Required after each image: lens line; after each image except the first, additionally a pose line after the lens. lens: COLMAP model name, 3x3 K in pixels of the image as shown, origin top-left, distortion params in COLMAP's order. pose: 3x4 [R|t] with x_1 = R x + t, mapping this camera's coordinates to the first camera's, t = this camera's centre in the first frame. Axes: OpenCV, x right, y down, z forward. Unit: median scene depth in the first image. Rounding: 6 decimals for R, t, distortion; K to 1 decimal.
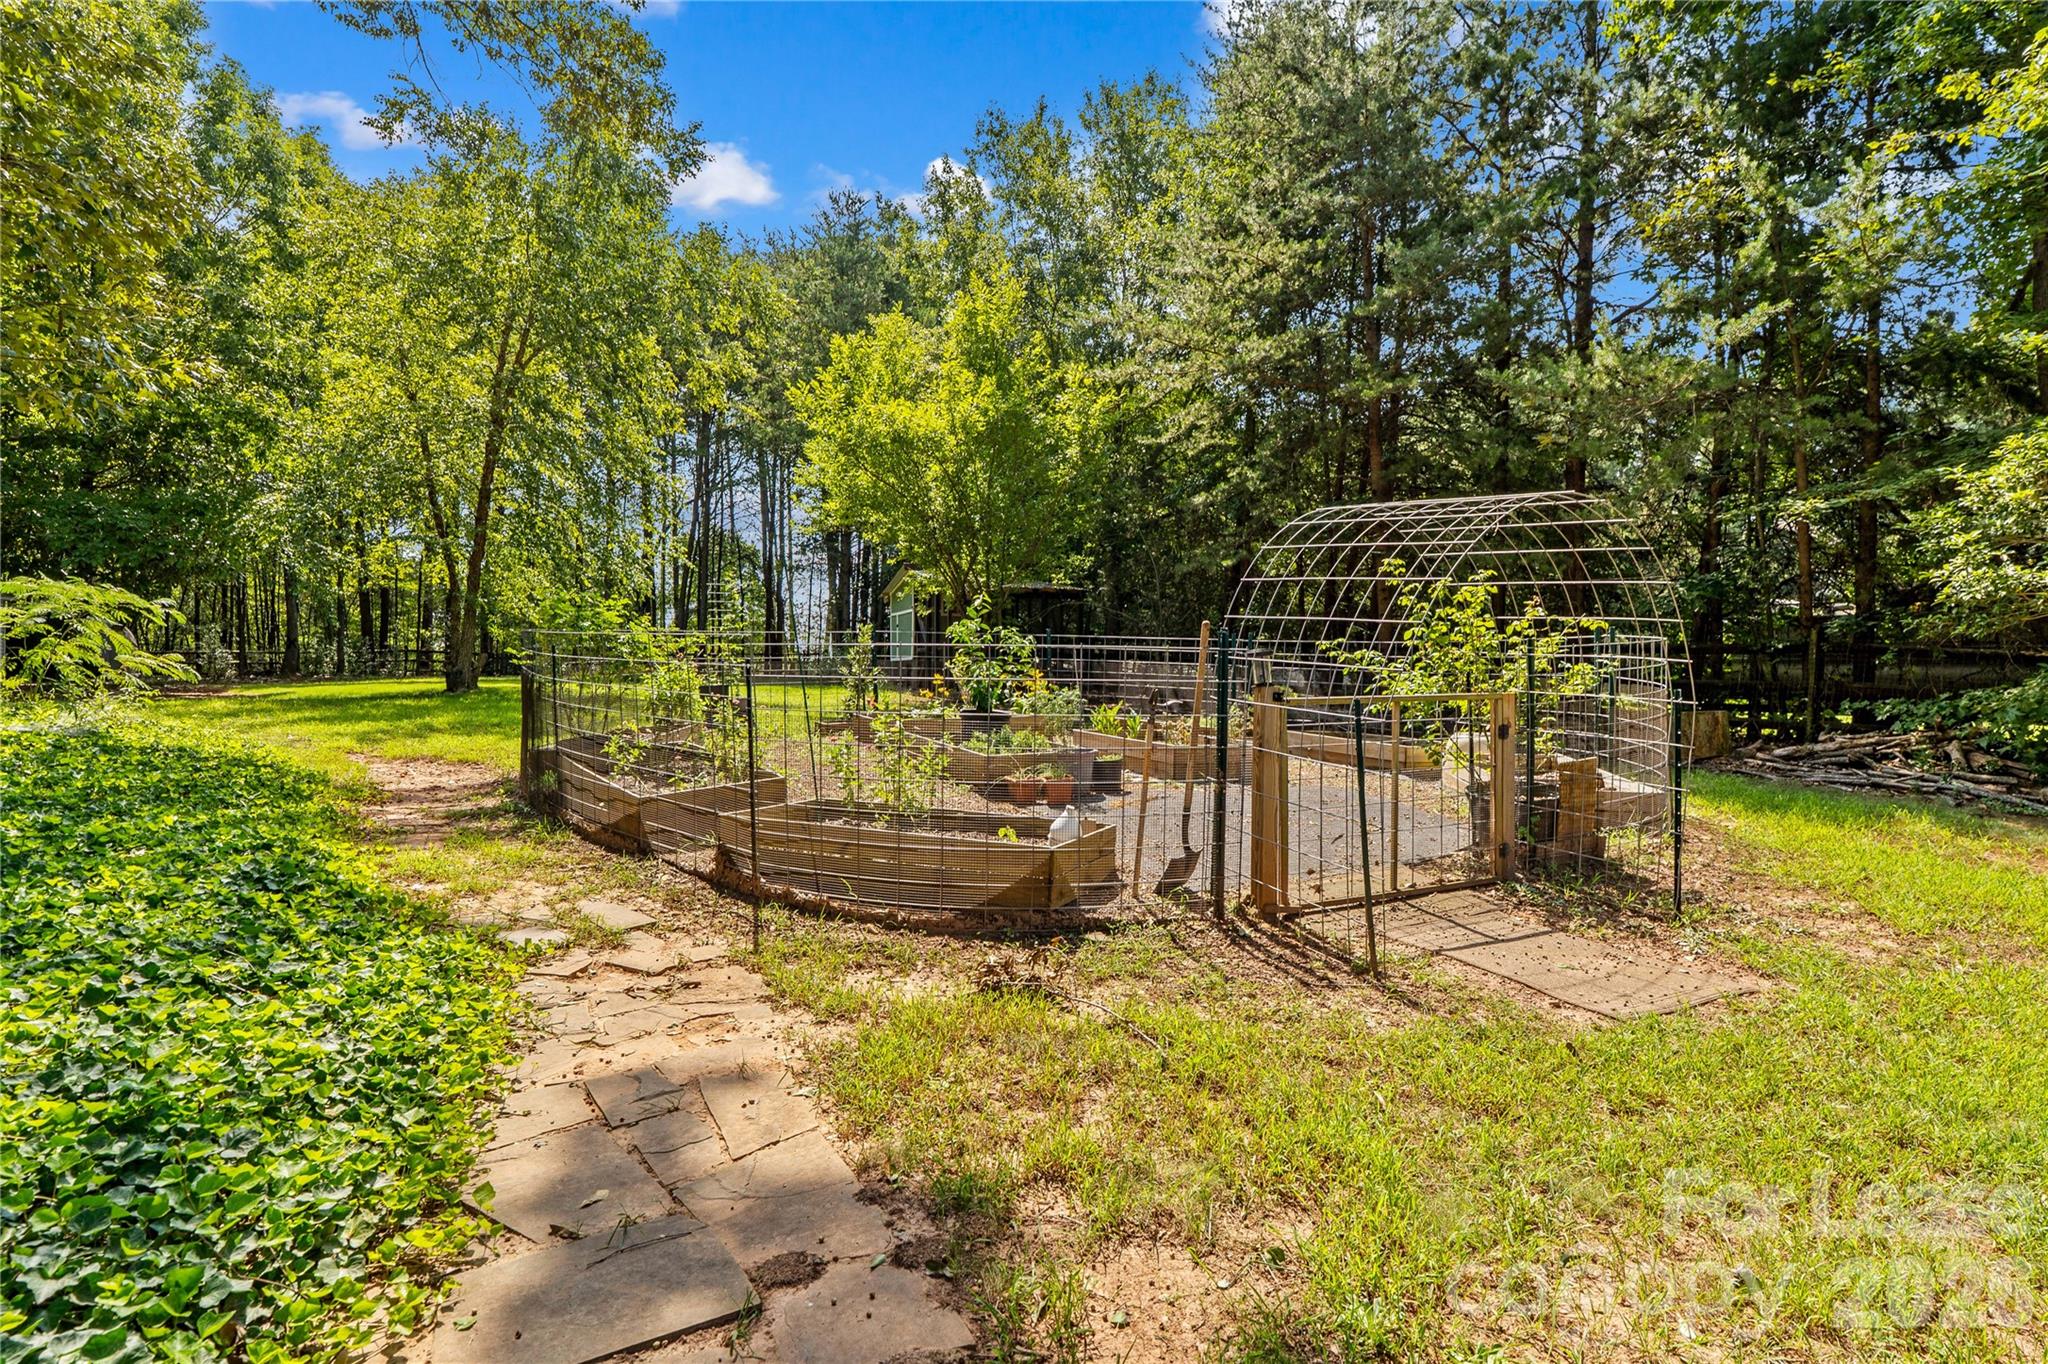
lens RADIAL K [[940.2, 0, 1025.2], [0, 940.2, 683.7], [0, 0, 1]] dist [-0.000828, -0.000051]
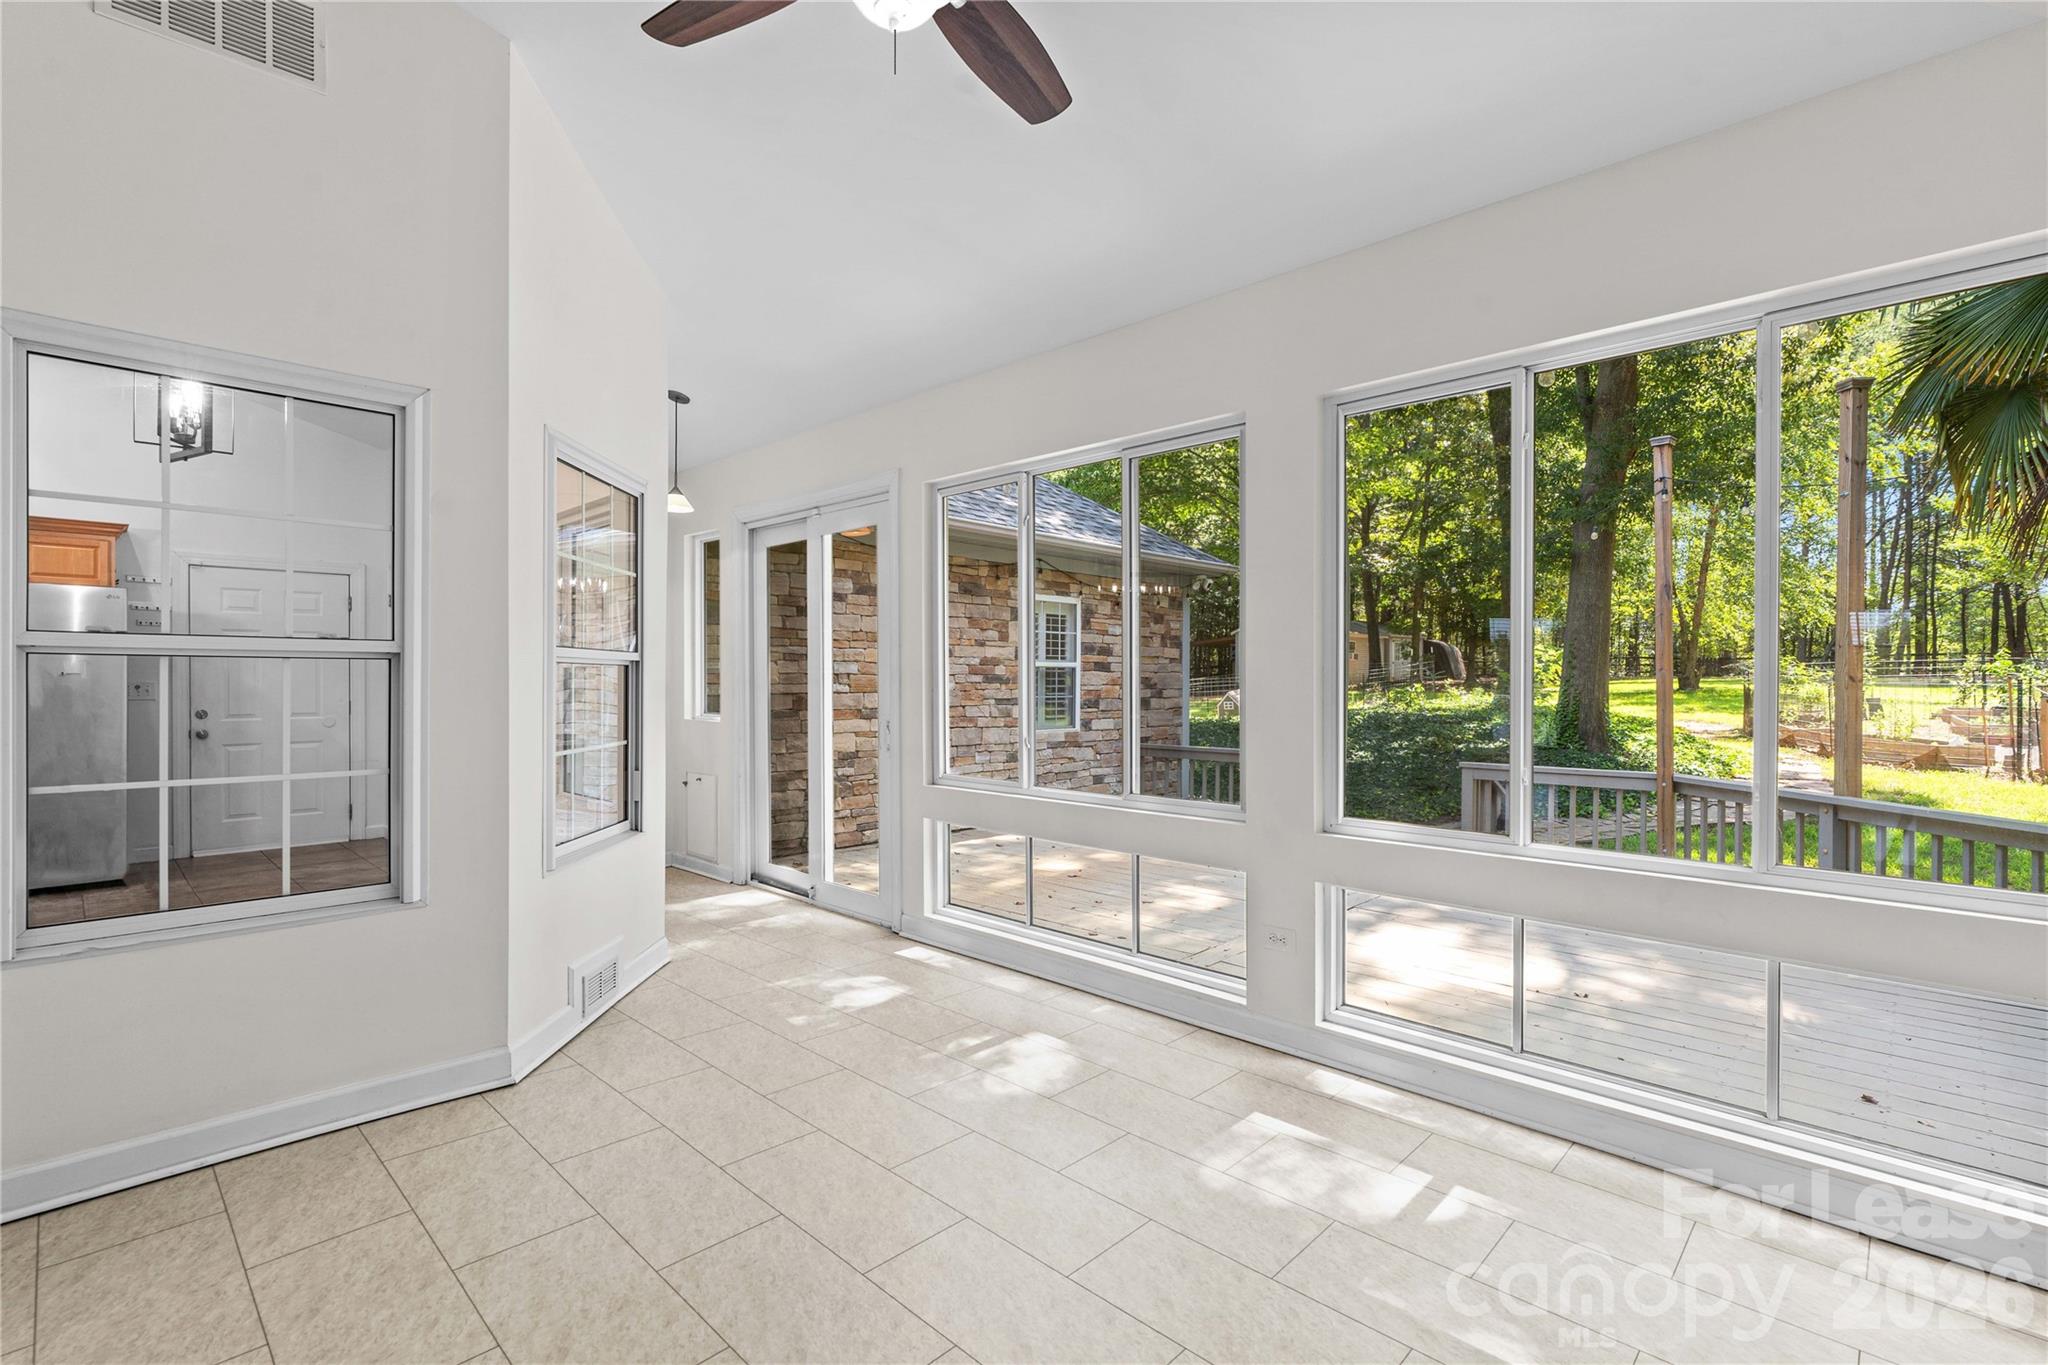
lens RADIAL K [[940.2, 0, 1025.1], [0, 940.2, 677.2], [0, 0, 1]] dist [-0.000828, -0.000051]
pose [[0.440296, 0.002744, -0.897849, 0.345629], [-0.001963, 0.999996, 0.002093, -0.015647], [0.897851, 0.000841, 0.440299, -0.728355]]
